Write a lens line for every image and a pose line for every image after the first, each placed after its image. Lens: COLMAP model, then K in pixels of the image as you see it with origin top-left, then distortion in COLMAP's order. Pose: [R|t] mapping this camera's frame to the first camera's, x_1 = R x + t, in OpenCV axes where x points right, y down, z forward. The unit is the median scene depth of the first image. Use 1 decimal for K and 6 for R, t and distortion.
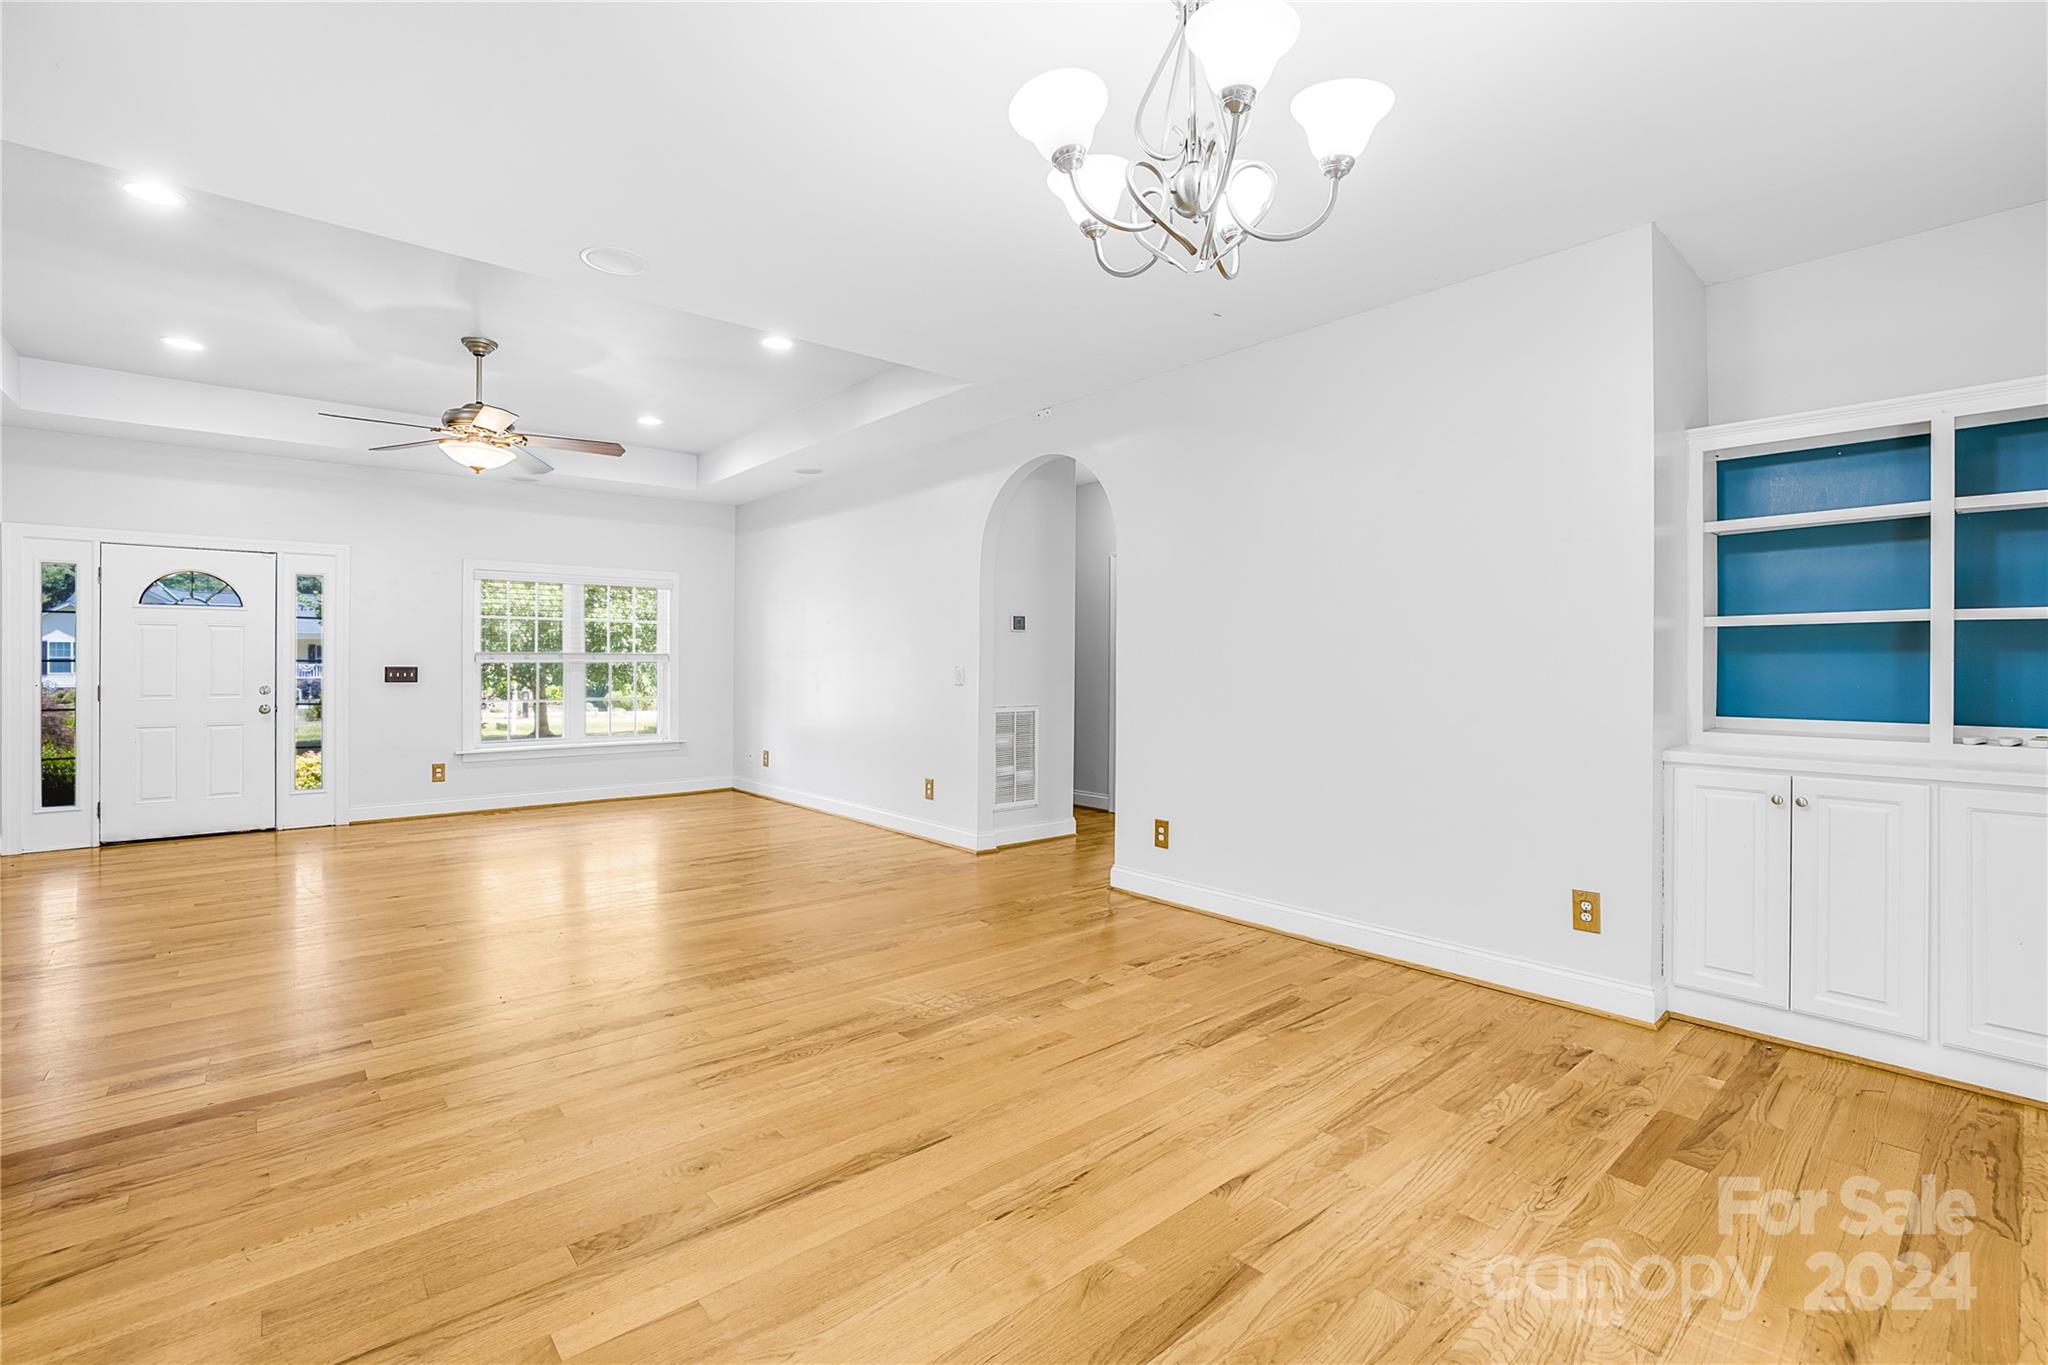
lens RADIAL K [[902.1, 0, 1008.3], [0, 902.1, 651.3], [0, 0, 1]] dist [-0.026912, 0.009942]
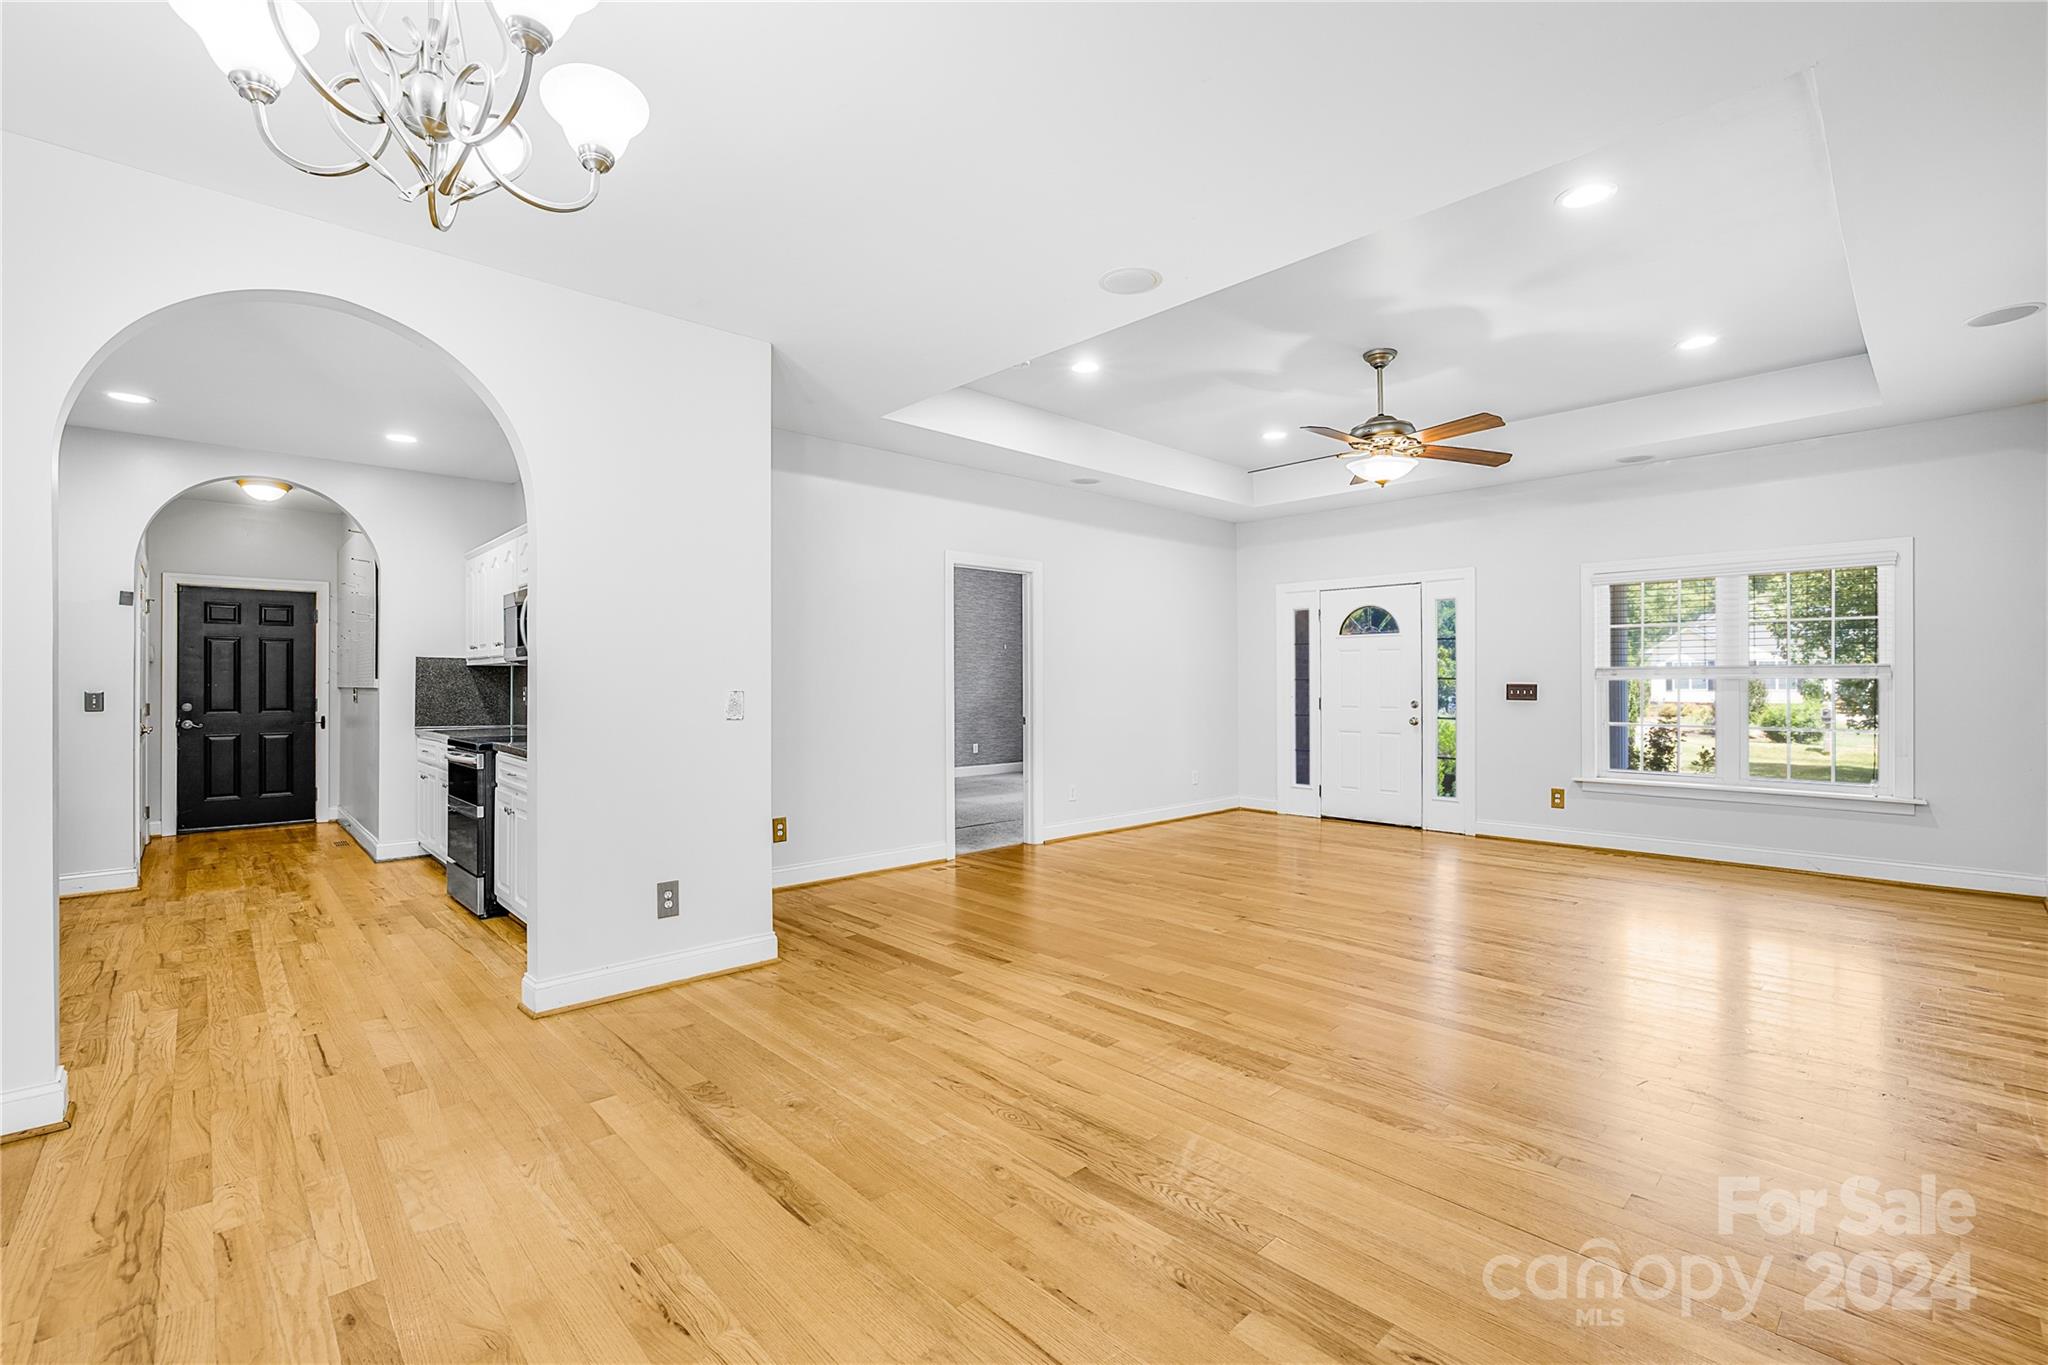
lens RADIAL K [[902.1, 0, 1012.3], [0, 902.1, 684.5], [0, 0, 1]] dist [-0.026912, 0.009942]
pose [[0.060495, 0.000456, -0.998168, 0.267707], [0.016411, 0.999864, 0.001452, 0.006795], [0.998034, -0.016469, 0.060479, 0.384940]]
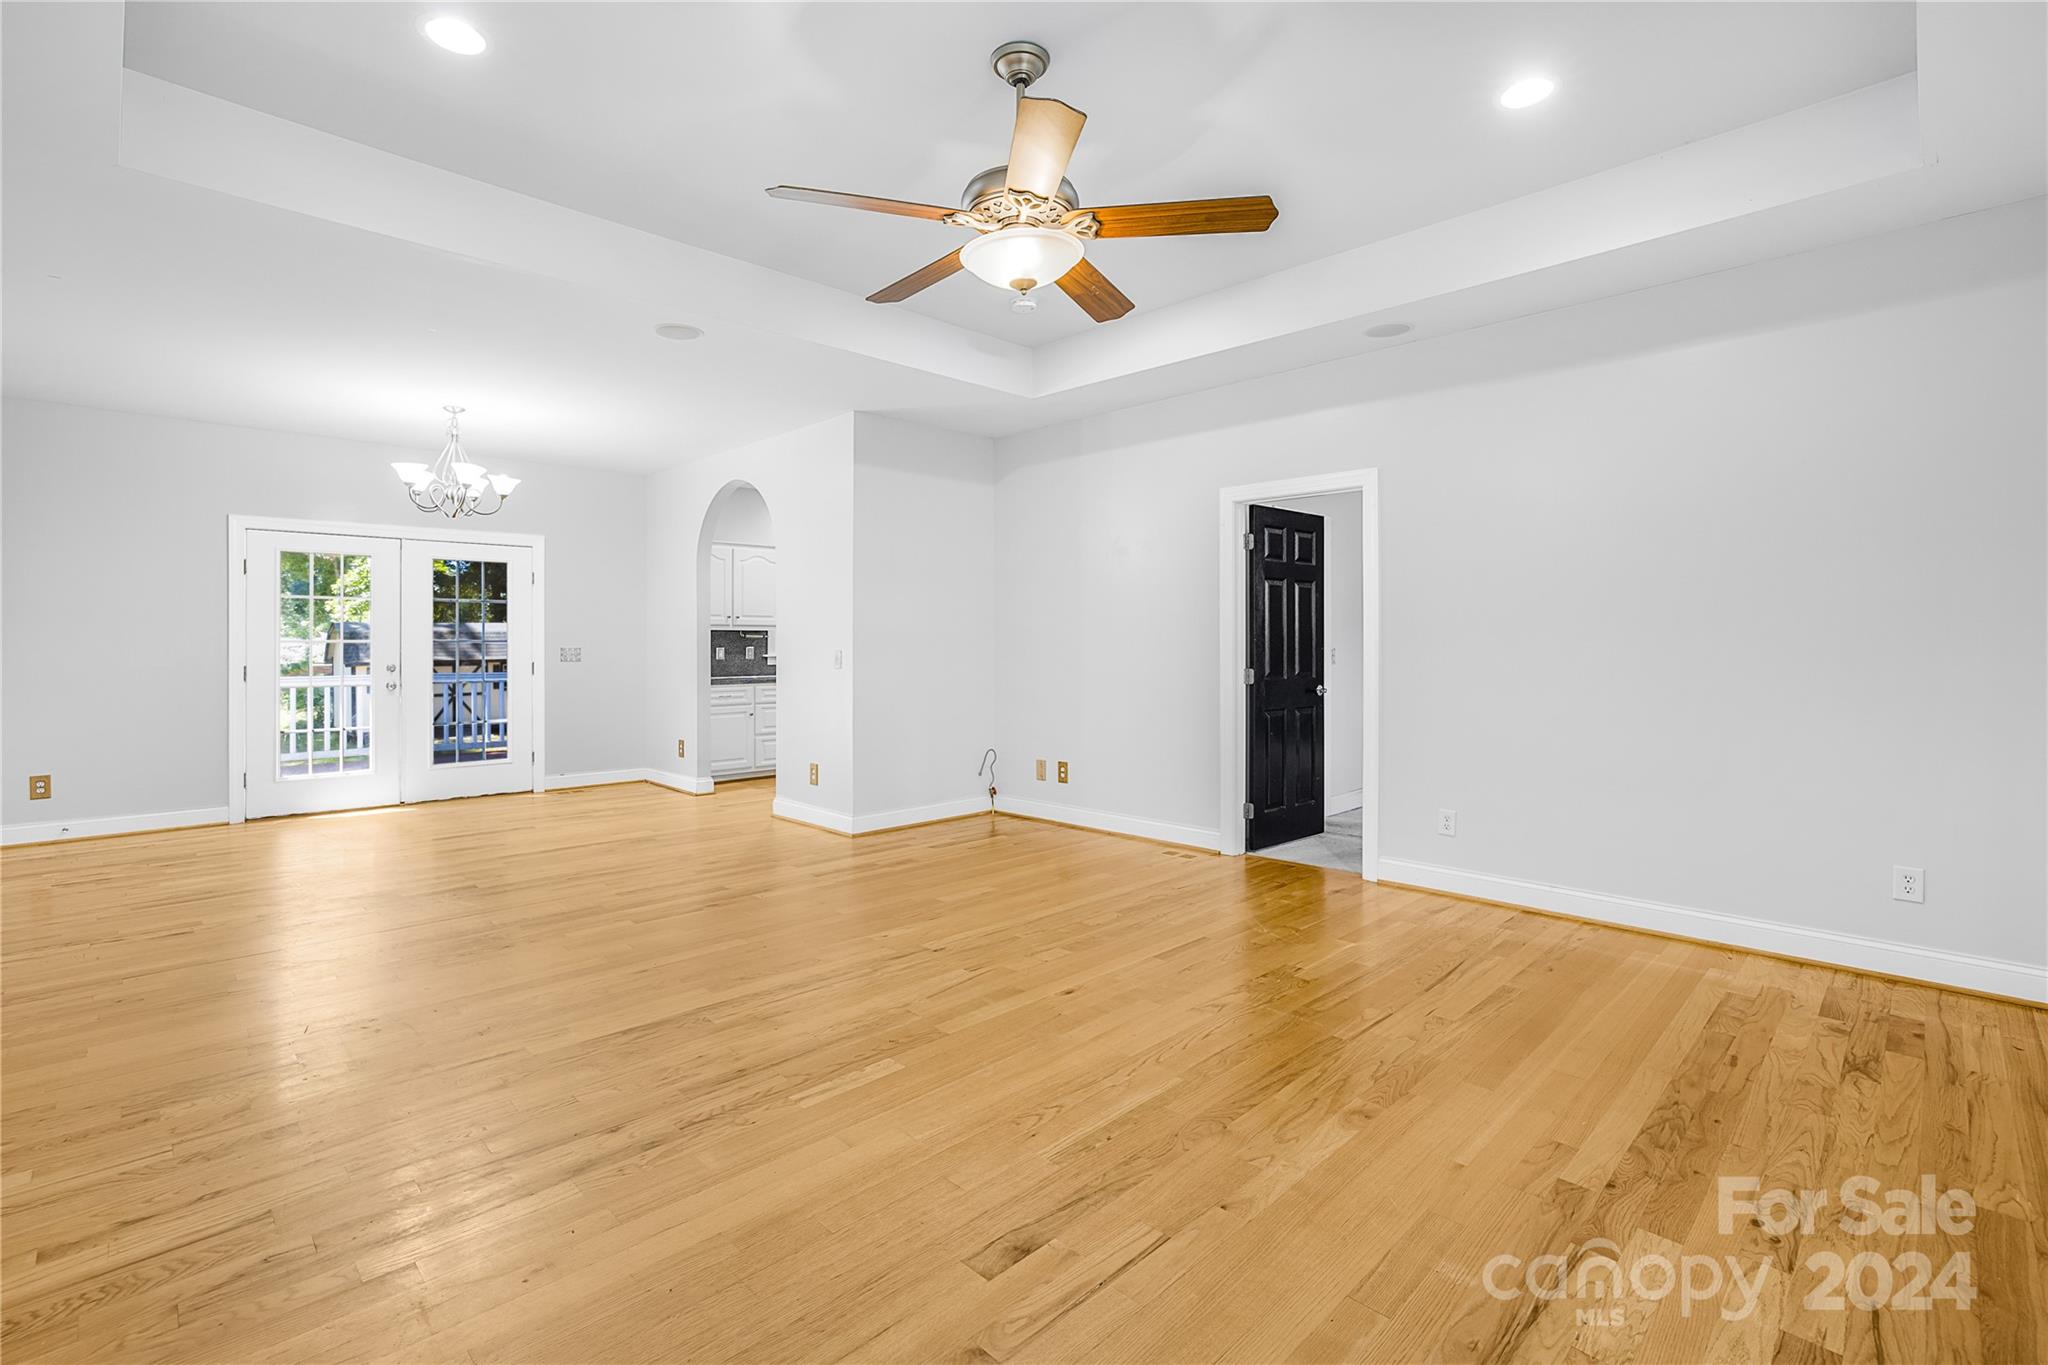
lens RADIAL K [[902.1, 0, 1014.4], [0, 902.1, 642.4], [0, 0, 1]] dist [-0.026912, 0.009942]
pose [[-0.996568, 0.002921, -0.082728, -0.393738], [0.004073, 0.999897, -0.013758, 0.012822], [0.082680, -0.014048, -0.996477, 1.118120]]
